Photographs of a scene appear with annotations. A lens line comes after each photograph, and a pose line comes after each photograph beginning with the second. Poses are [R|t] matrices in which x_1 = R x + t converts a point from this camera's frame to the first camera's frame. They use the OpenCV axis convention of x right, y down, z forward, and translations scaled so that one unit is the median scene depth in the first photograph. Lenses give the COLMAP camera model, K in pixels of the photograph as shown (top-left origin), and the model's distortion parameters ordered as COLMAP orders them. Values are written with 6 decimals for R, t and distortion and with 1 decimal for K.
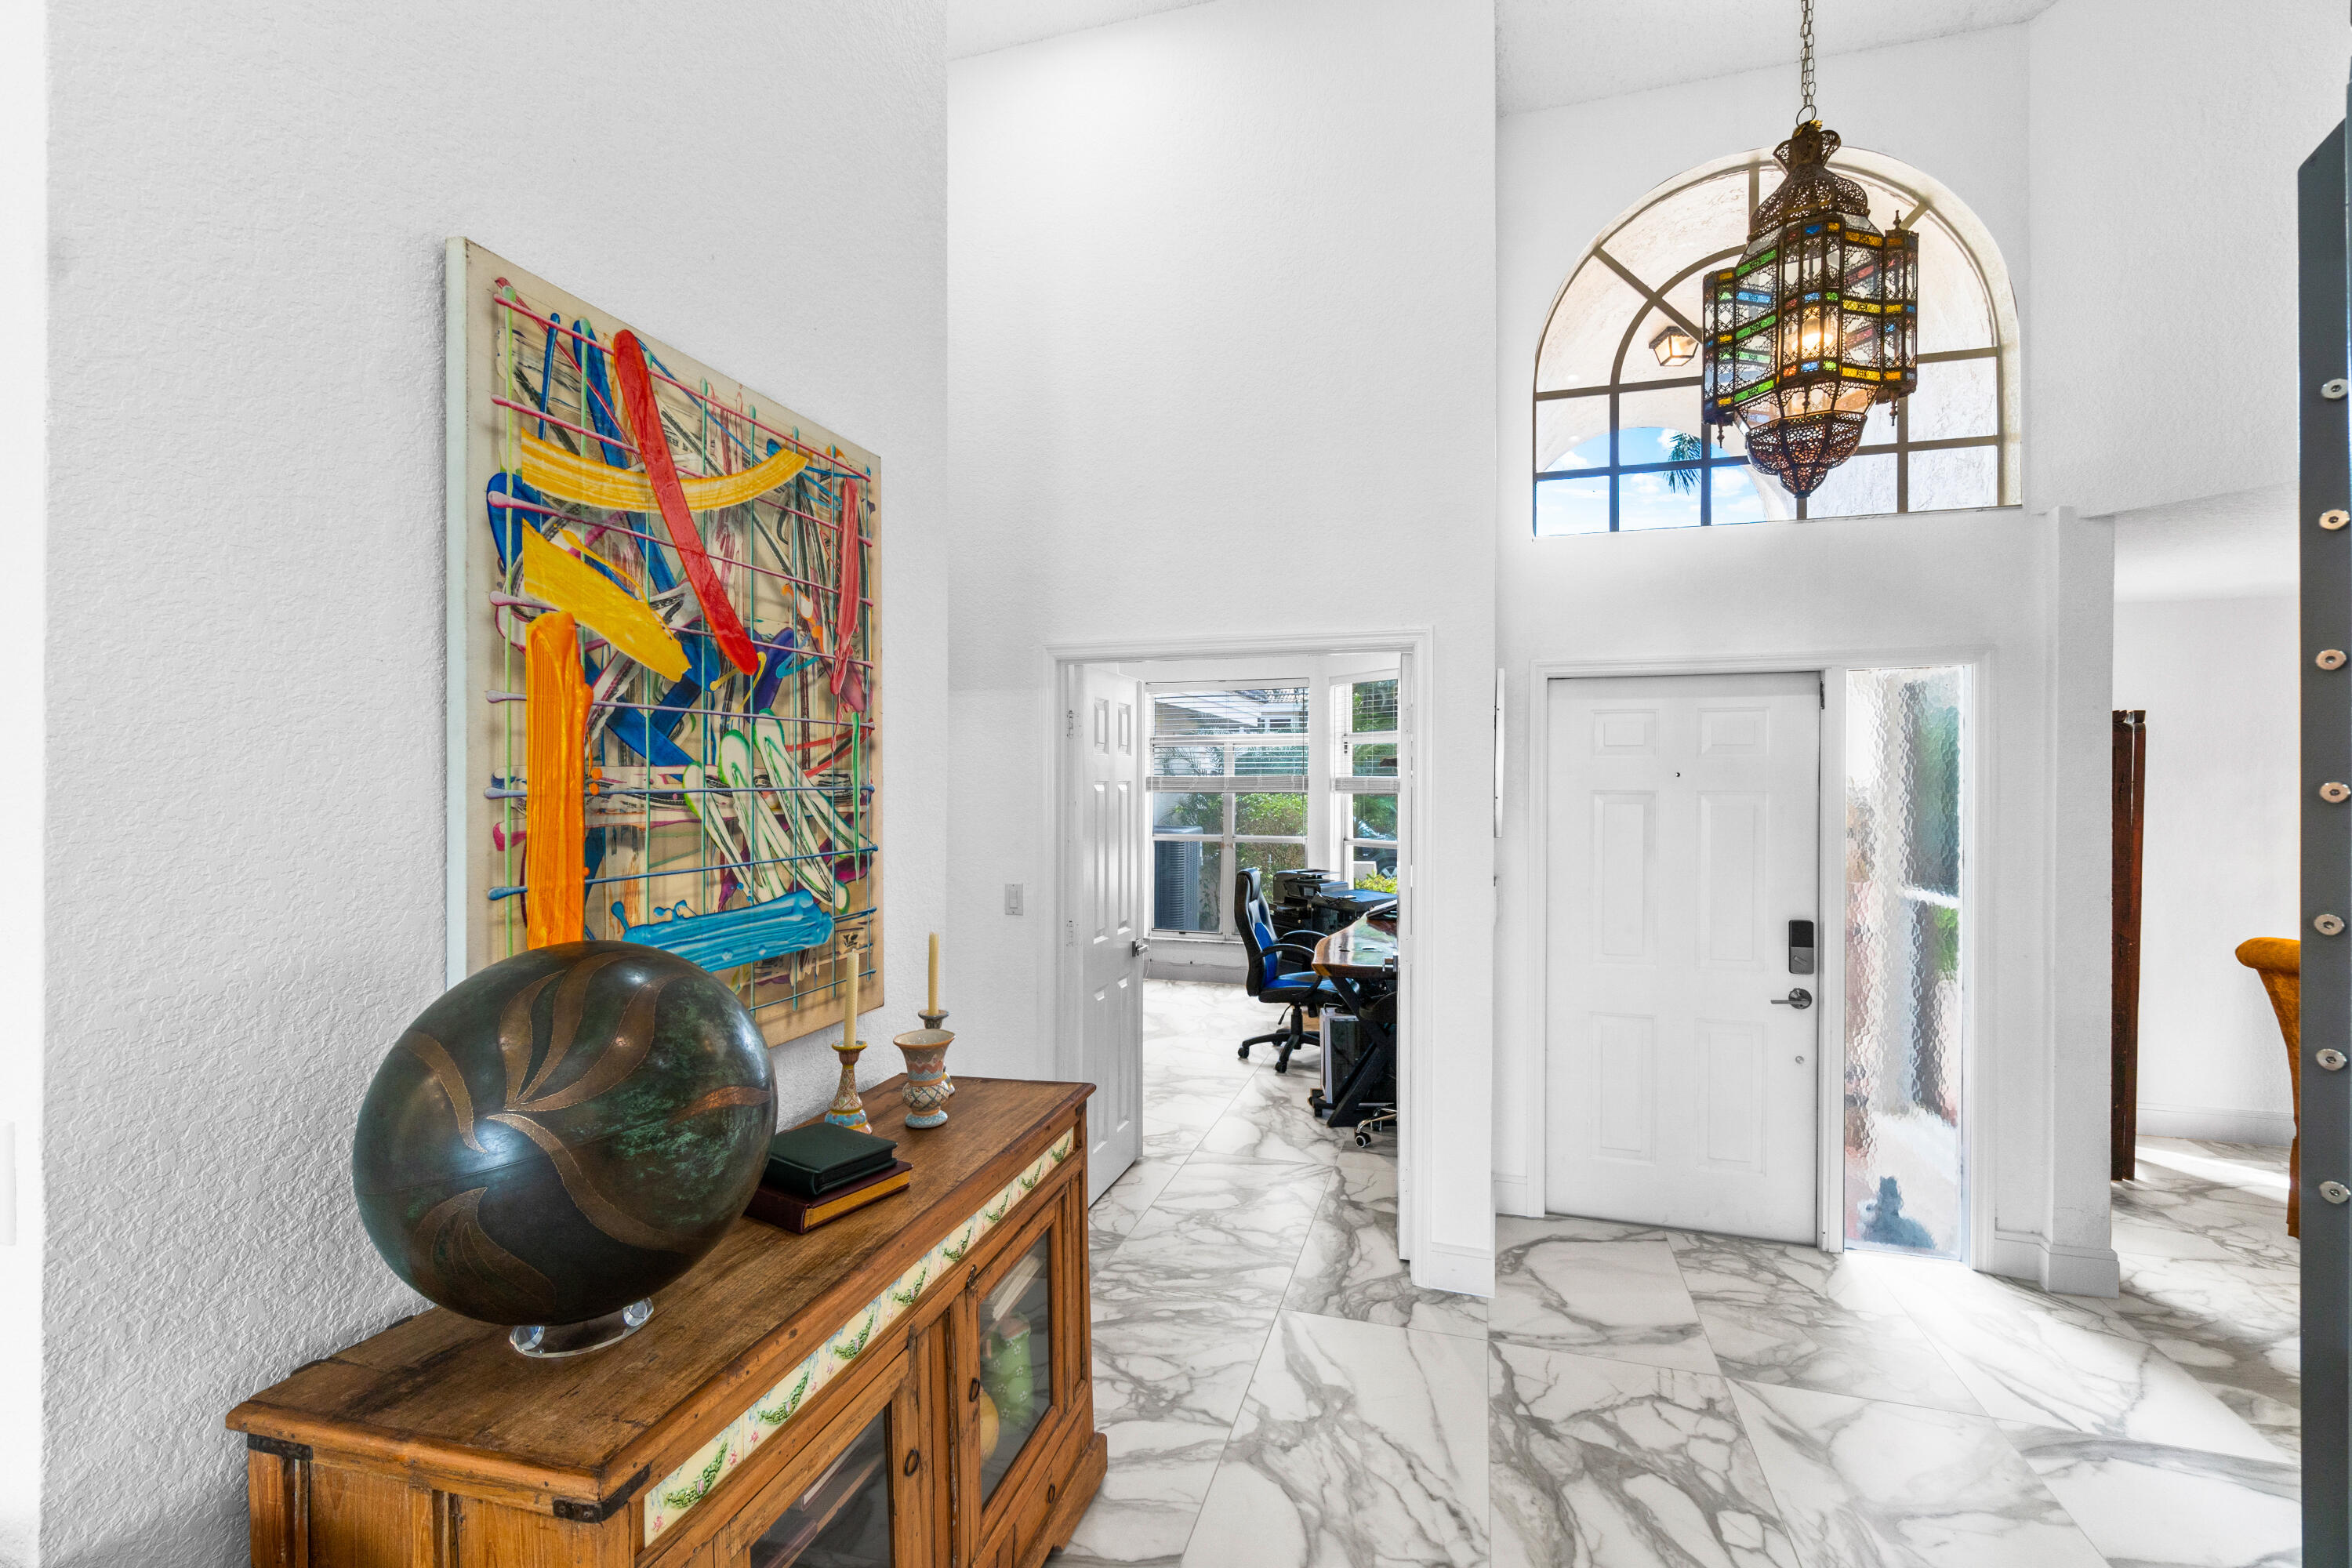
lens RADIAL K [[1013.8, 0, 1176.0], [0, 1013.8, 784.0], [0, 0, 1]] dist [-0.002842, -0.000044]
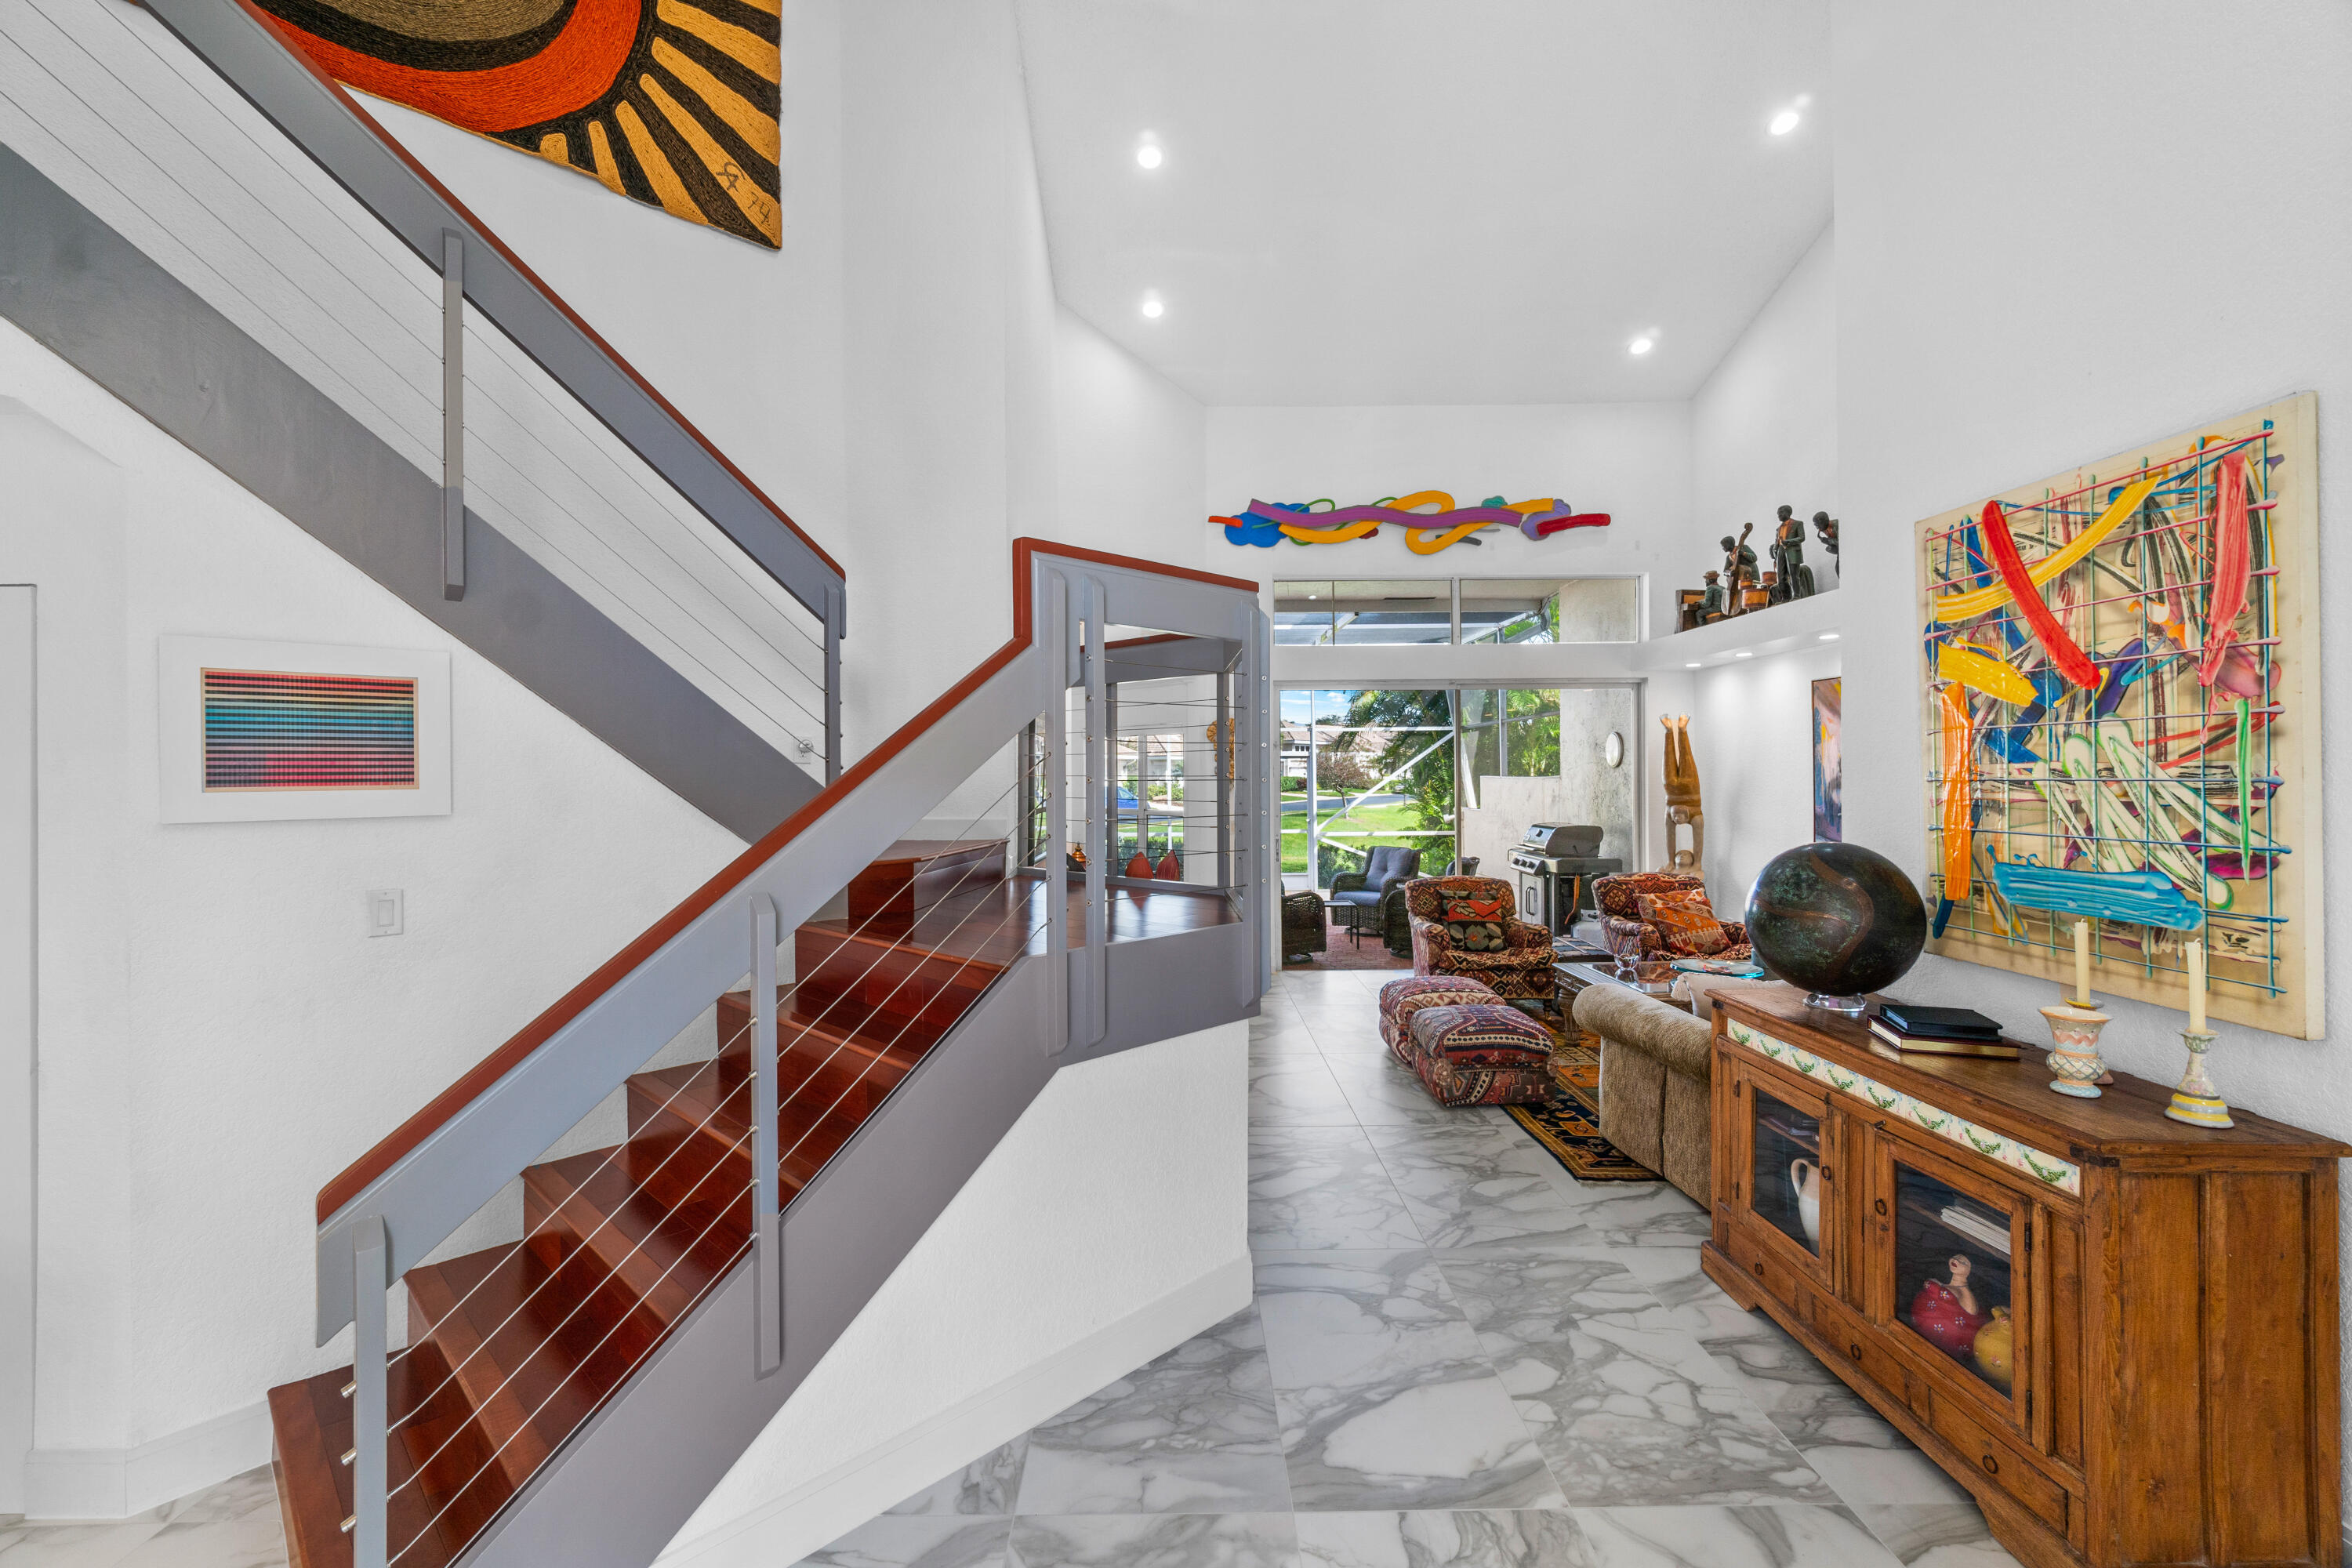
lens RADIAL K [[1013.8, 0, 1176.0], [0, 1013.8, 784.0], [0, 0, 1]] dist [-0.002842, -0.000044]
pose [[-0.955165, 0.010086, -0.295903, 1.017336], [0.006292, 0.999885, 0.013771, -0.013131], [0.296008, 0.011292, -0.955119, 1.815786]]
